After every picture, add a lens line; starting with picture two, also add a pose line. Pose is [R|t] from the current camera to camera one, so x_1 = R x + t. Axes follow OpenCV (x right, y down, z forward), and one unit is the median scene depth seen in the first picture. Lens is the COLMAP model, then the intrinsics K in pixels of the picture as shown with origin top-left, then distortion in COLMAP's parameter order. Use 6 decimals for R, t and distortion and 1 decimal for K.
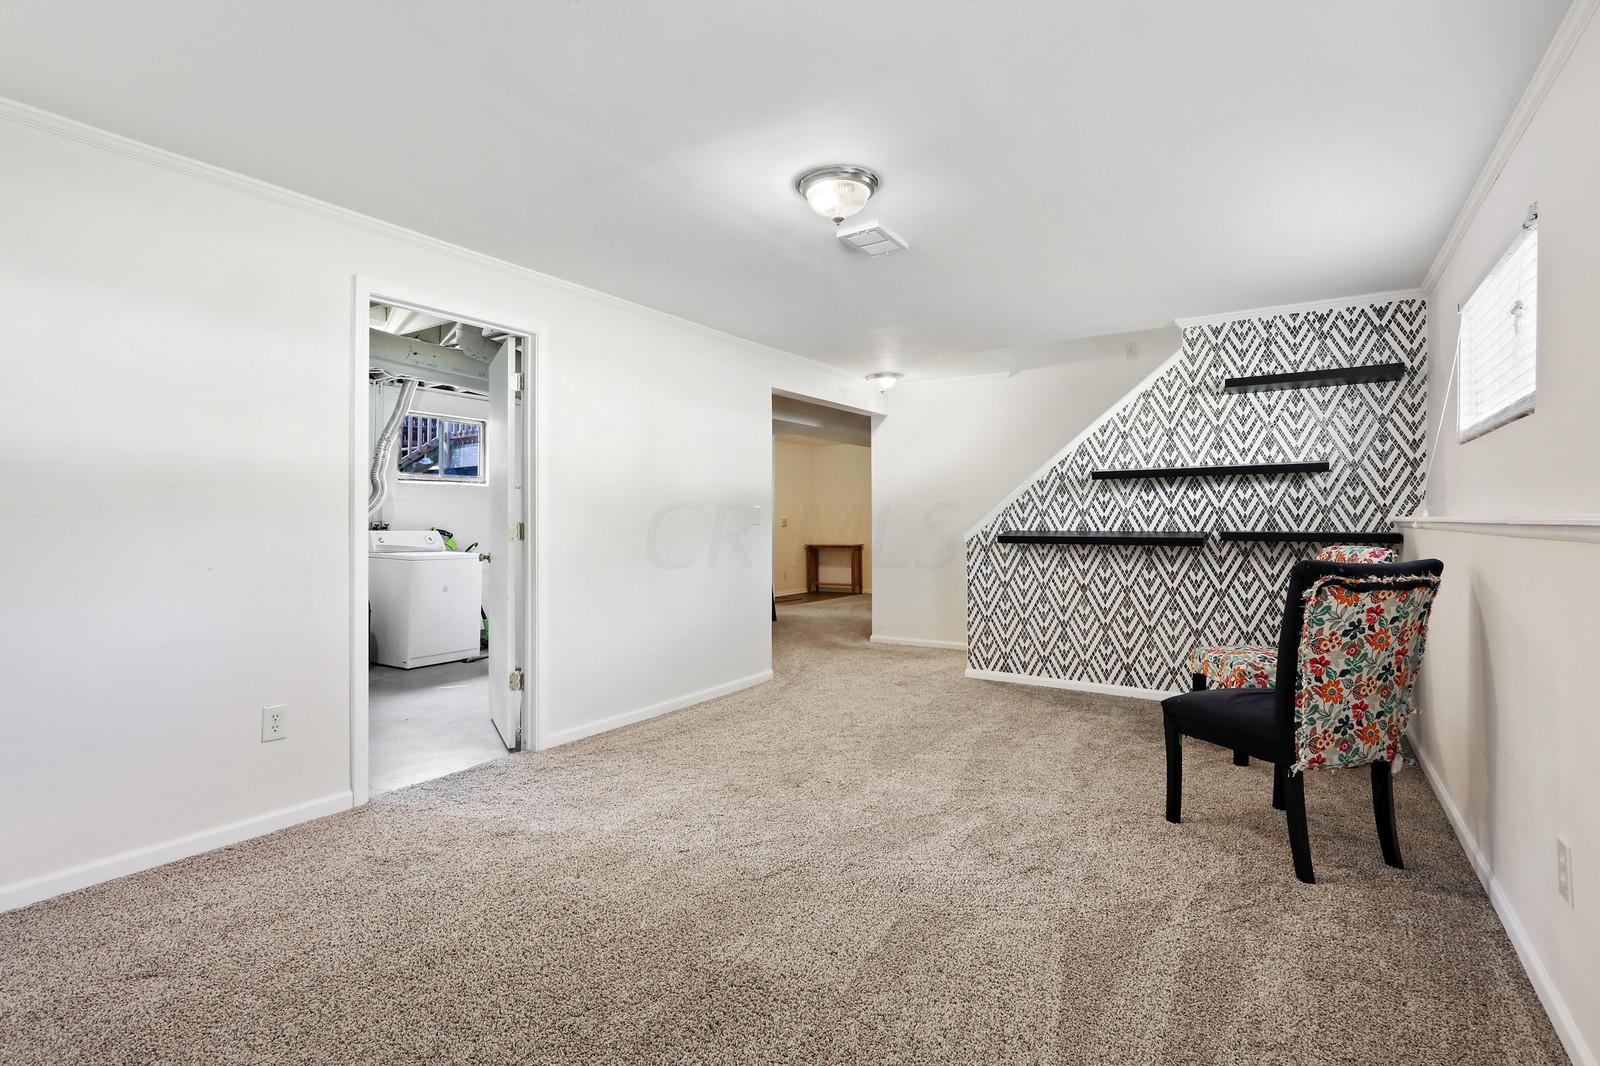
lens RADIAL K [[767.2, 0, 791.3], [0, 767.2, 524.6], [0, 0, 1]] dist [-0.002253, -0.000041]
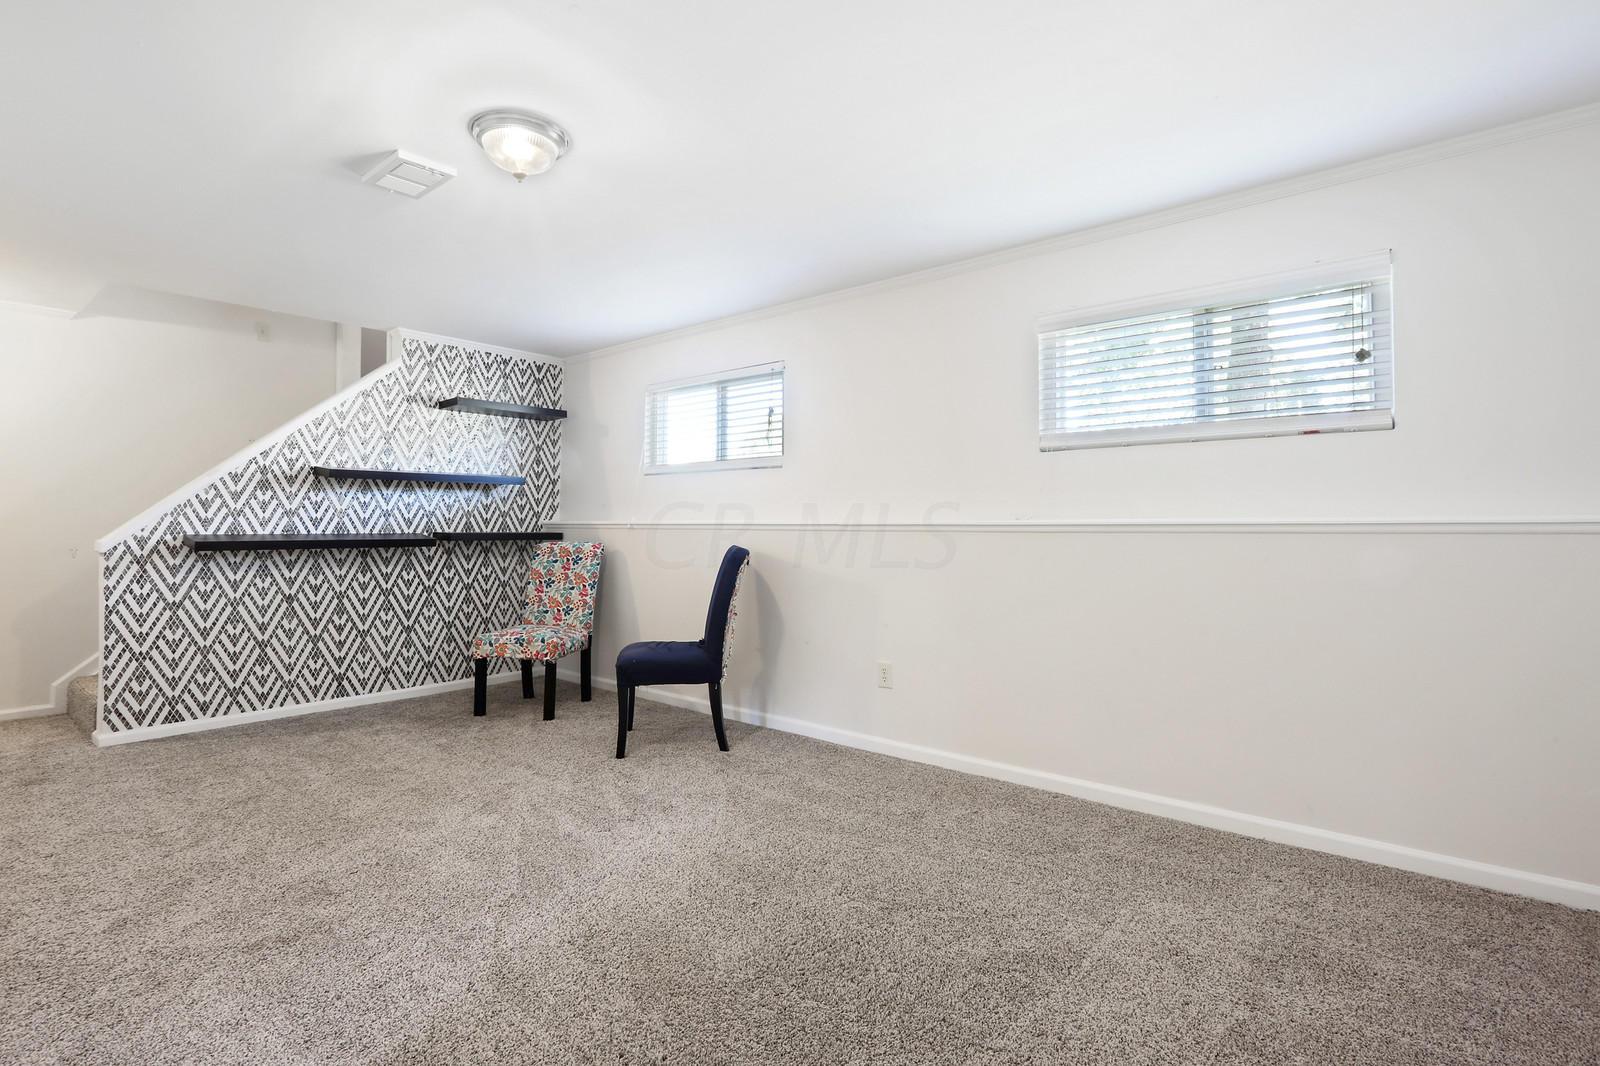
lens RADIAL K [[767.2, 0, 791.3], [0, 767.2, 524.6], [0, 0, 1]] dist [-0.002253, -0.000041]
pose [[0.122193, 0.003800, 0.992499, -0.442448], [0.005025, 0.999977, -0.004447, 0.004550], [-0.992494, 0.005531, 0.122171, 0.340812]]
